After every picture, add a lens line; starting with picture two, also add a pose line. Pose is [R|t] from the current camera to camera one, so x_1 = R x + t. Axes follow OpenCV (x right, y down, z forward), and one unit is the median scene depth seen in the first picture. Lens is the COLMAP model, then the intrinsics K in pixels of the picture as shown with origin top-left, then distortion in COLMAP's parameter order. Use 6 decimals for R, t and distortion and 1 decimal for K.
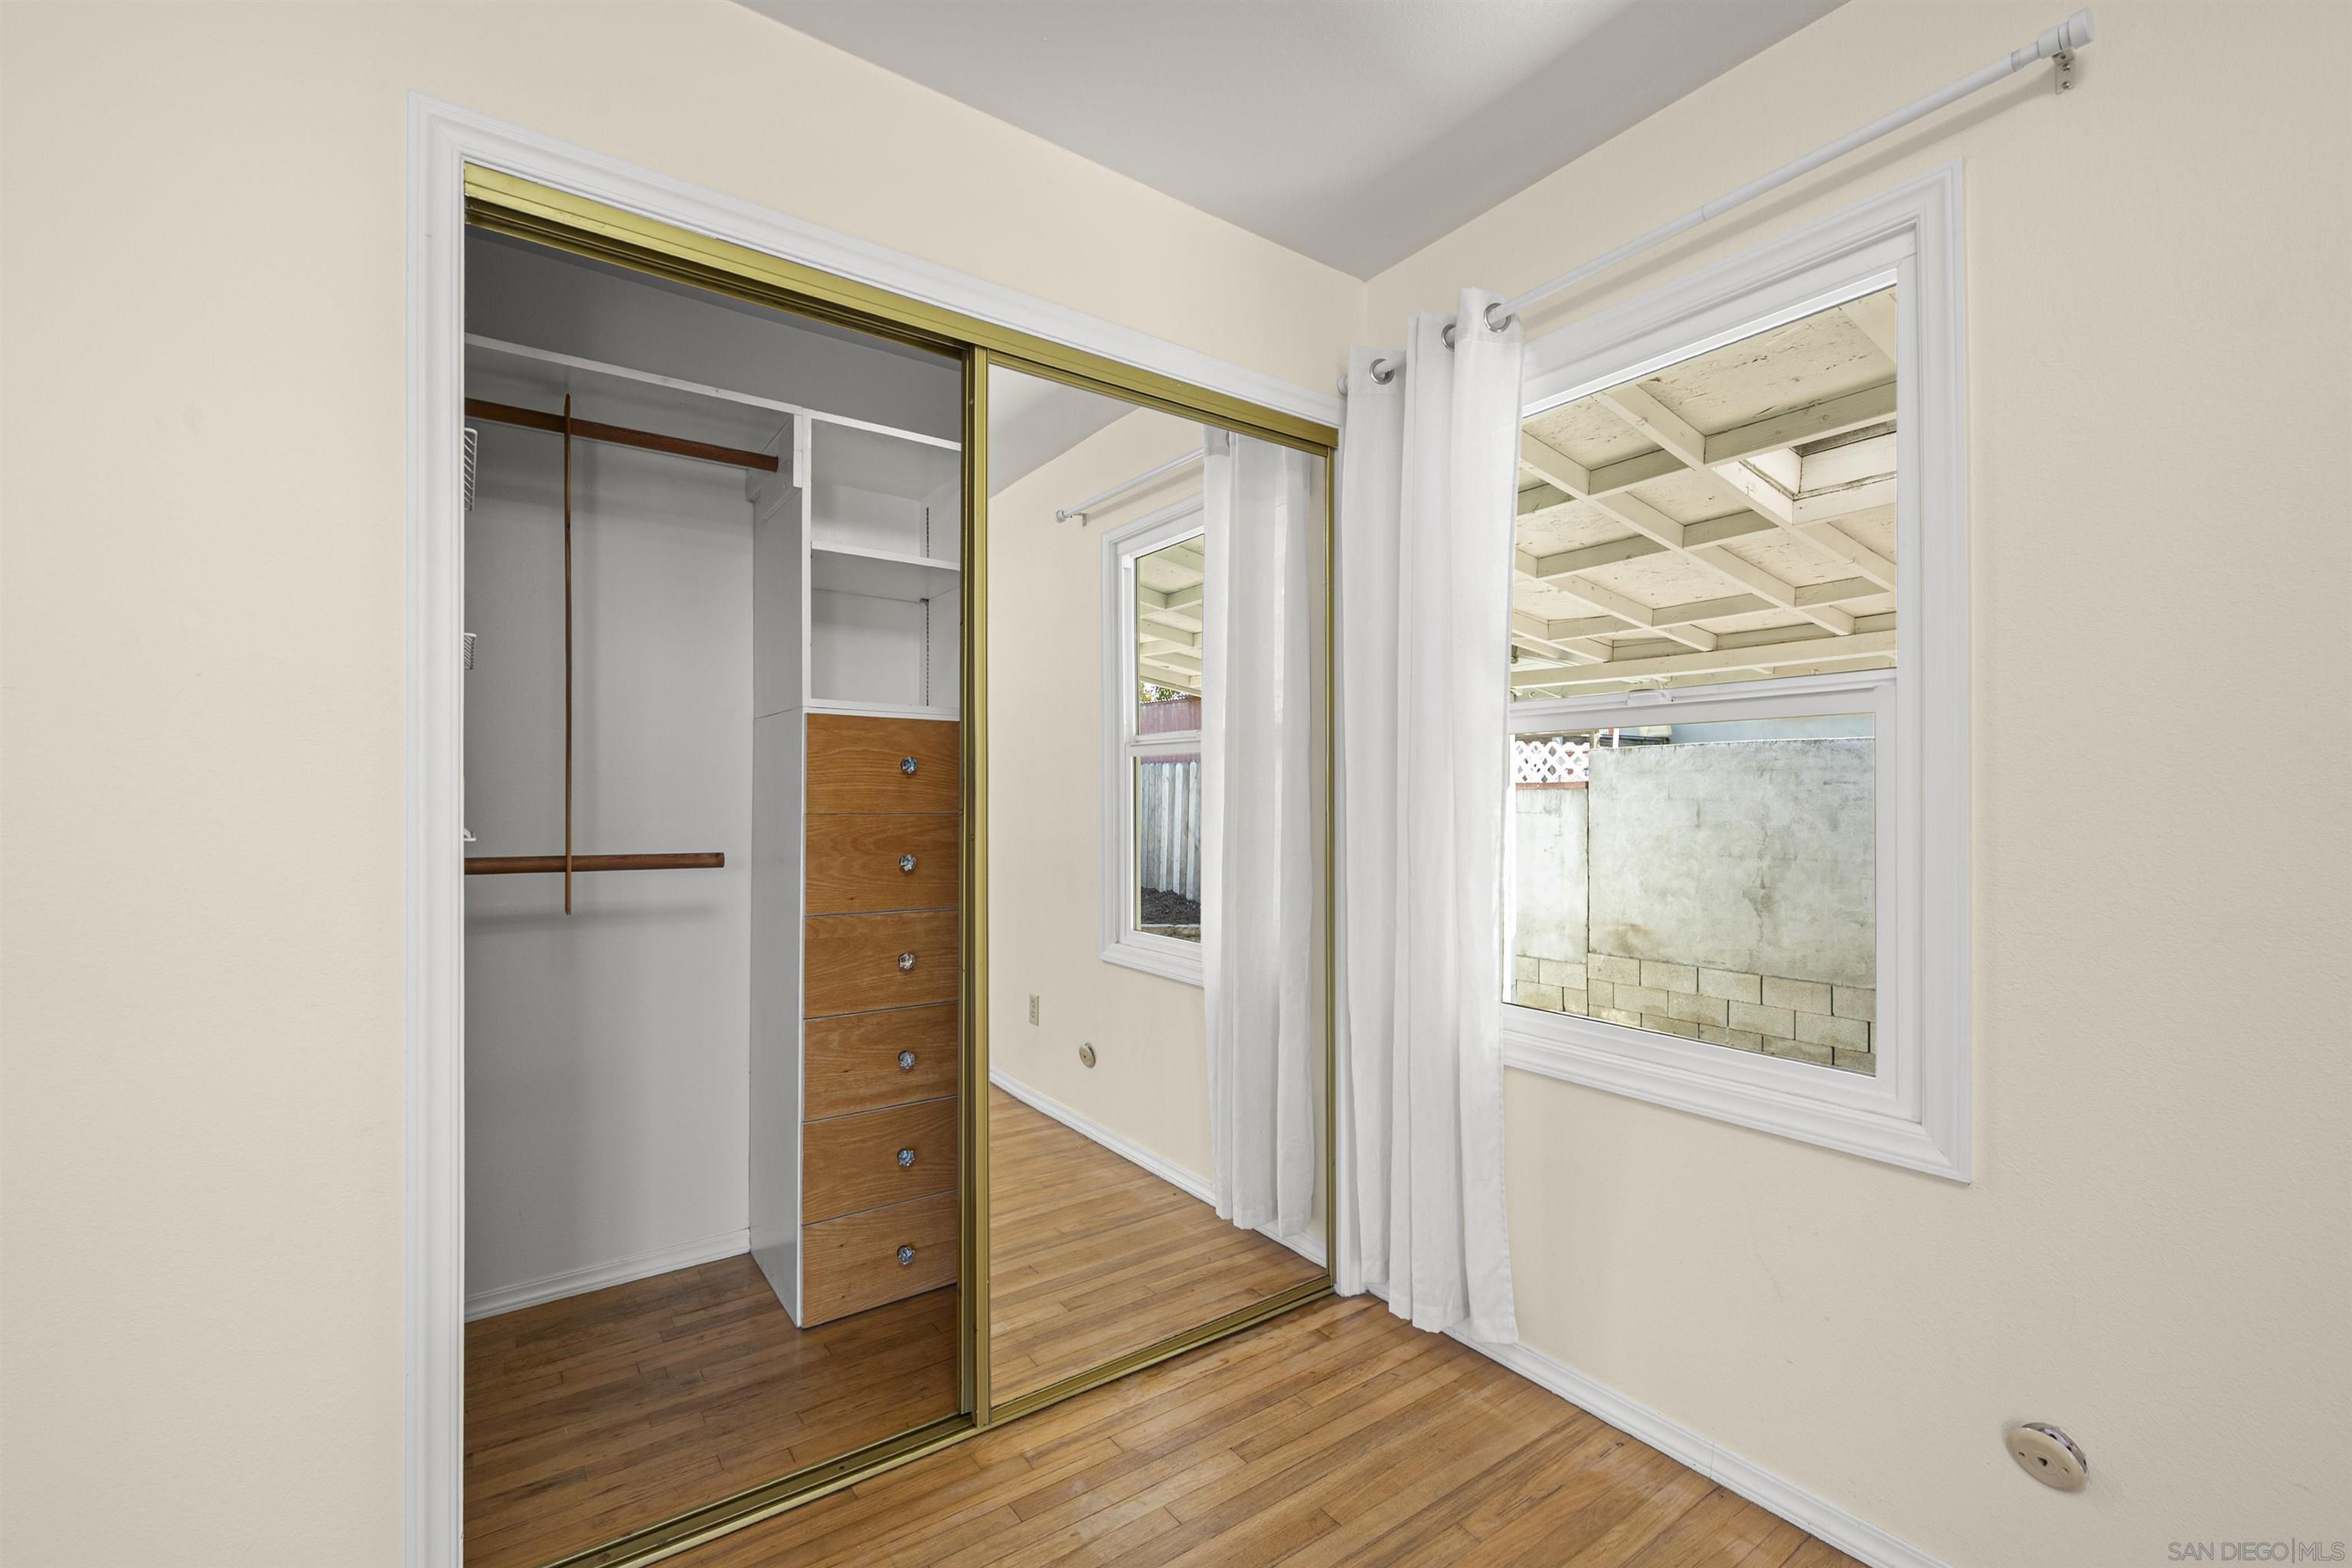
lens RADIAL K [[964.2, 0, 1176.7], [0, 964.2, 791.7], [0, 0, 1]] dist [-0.000893, -0.000016]
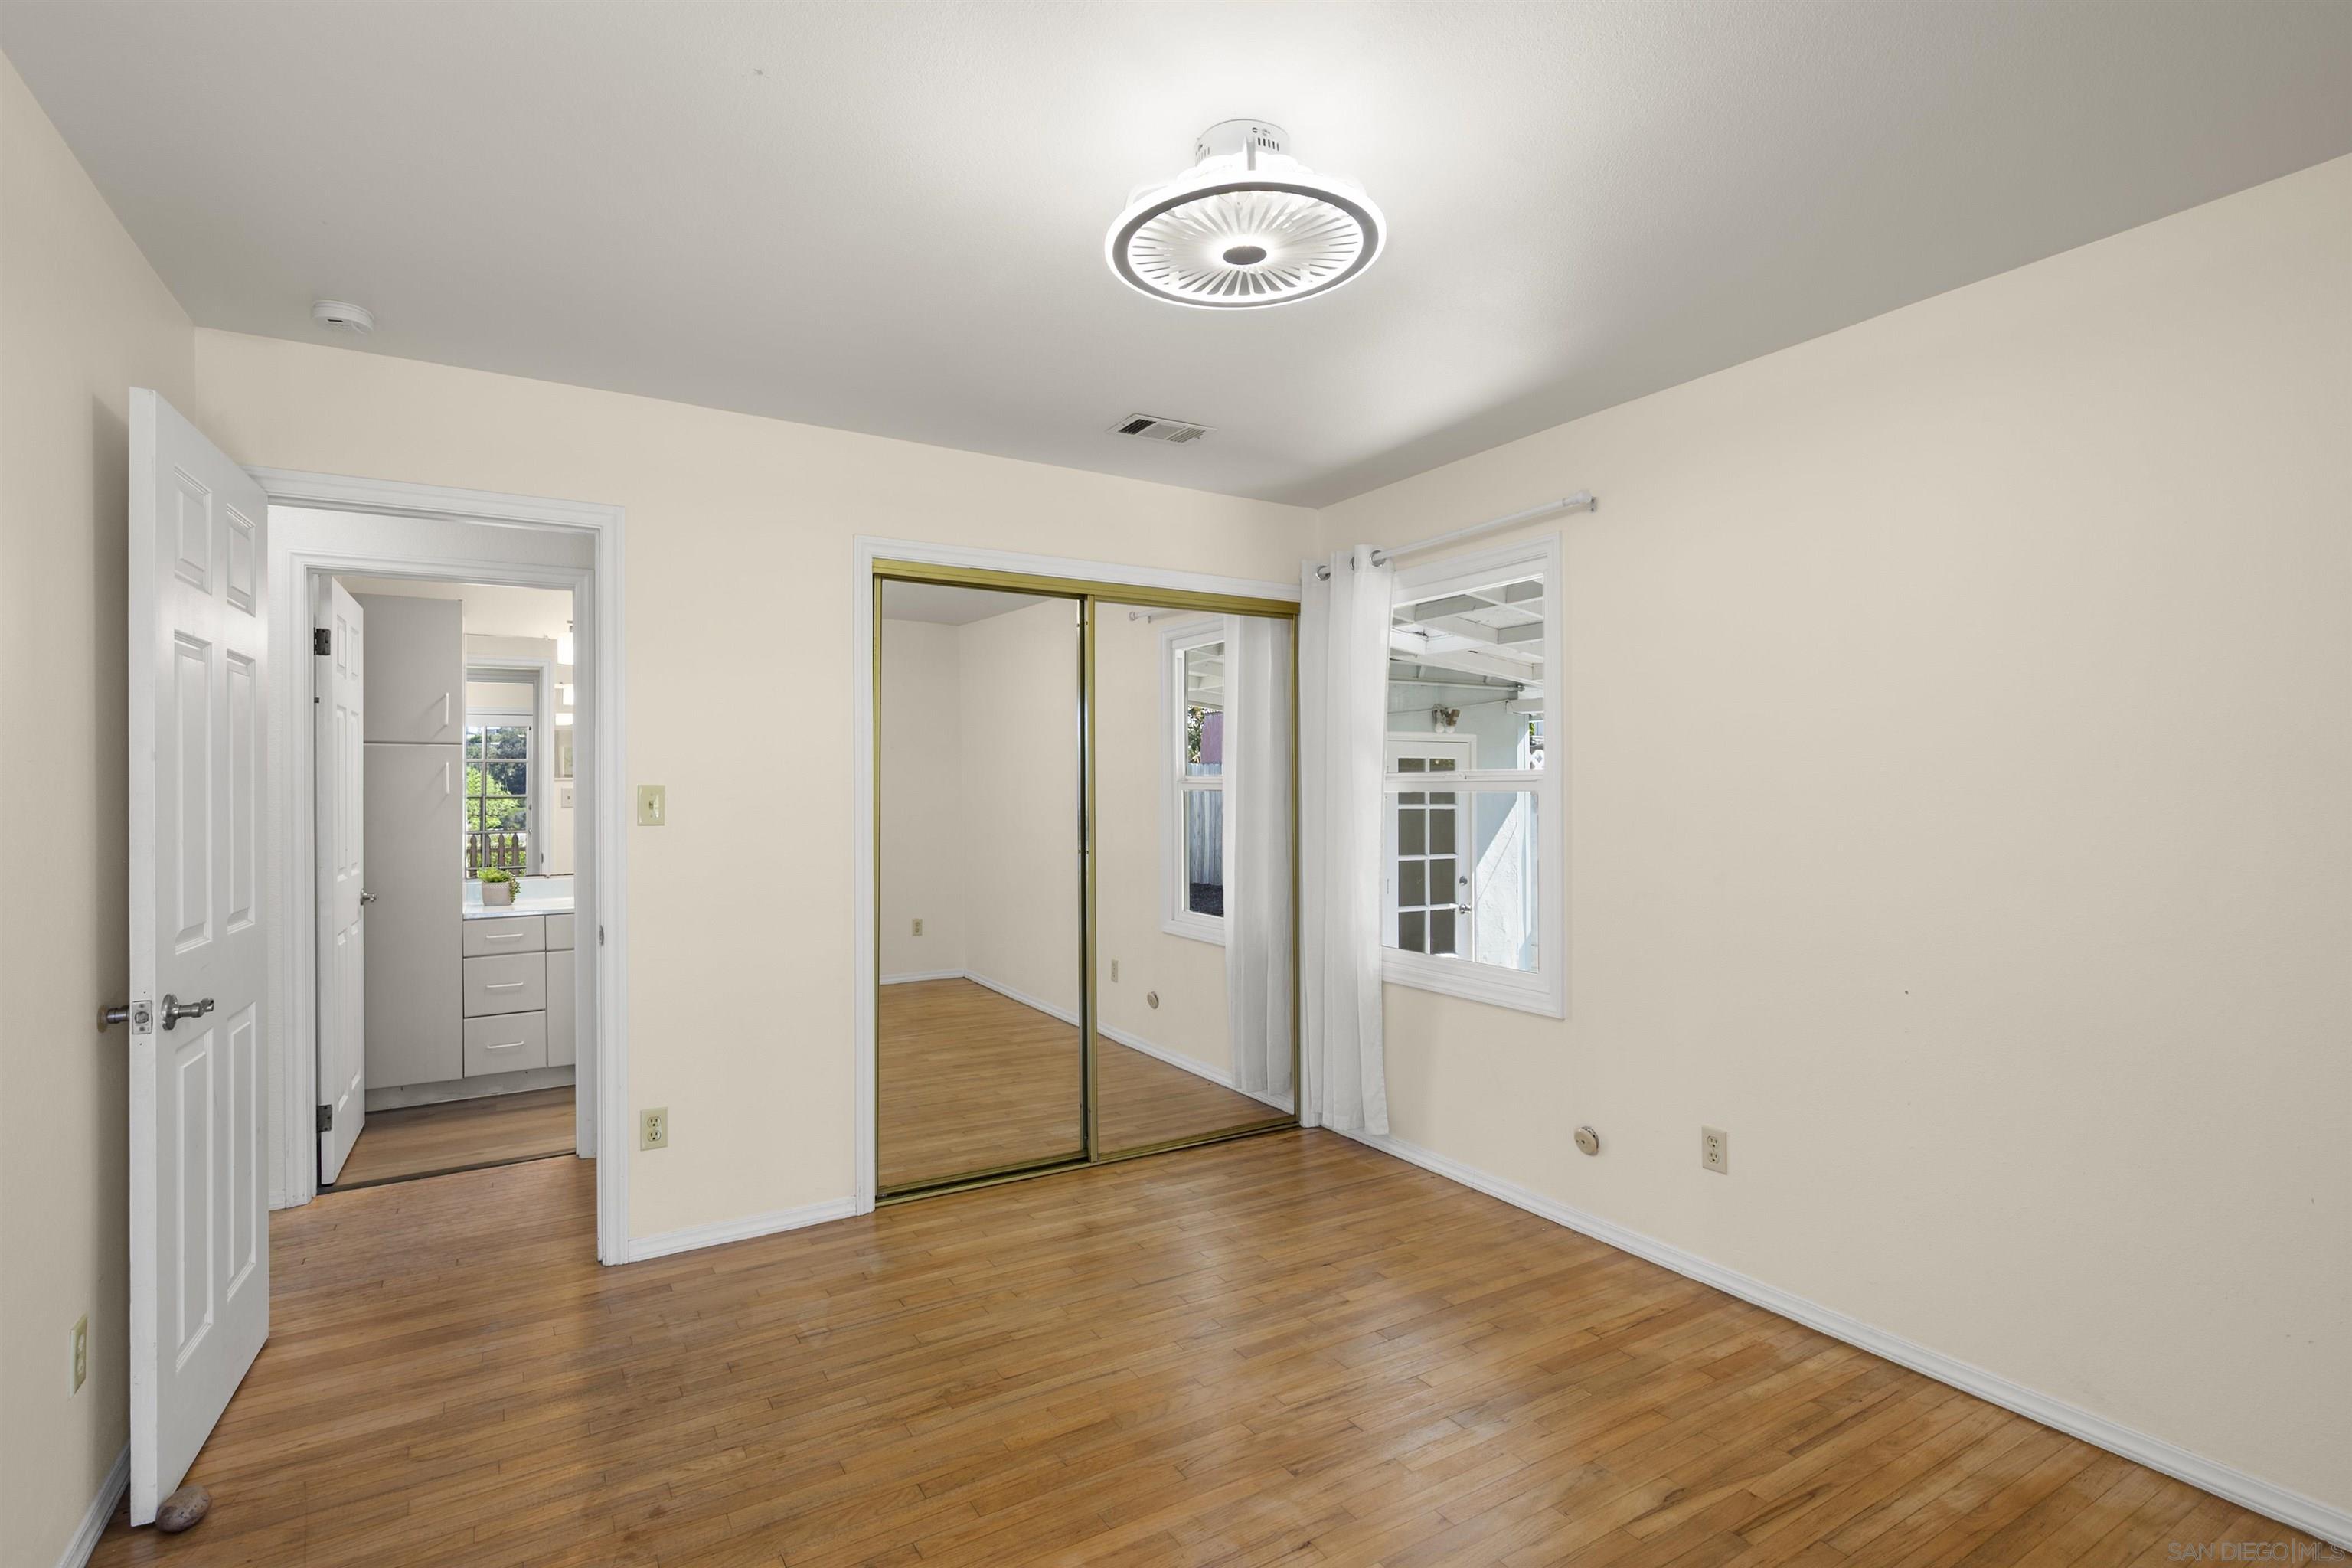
lens RADIAL K [[1085.2, 0, 1175.0], [0, 1085.2, 787.7], [0, 0, 1]] dist [-0.001190, -0.000107]
pose [[0.996687, -0.003391, -0.081262, 0.105751], [0.003956, 0.999969, 0.006783, -0.073652], [0.081237, -0.007082, 0.996670, -0.877385]]
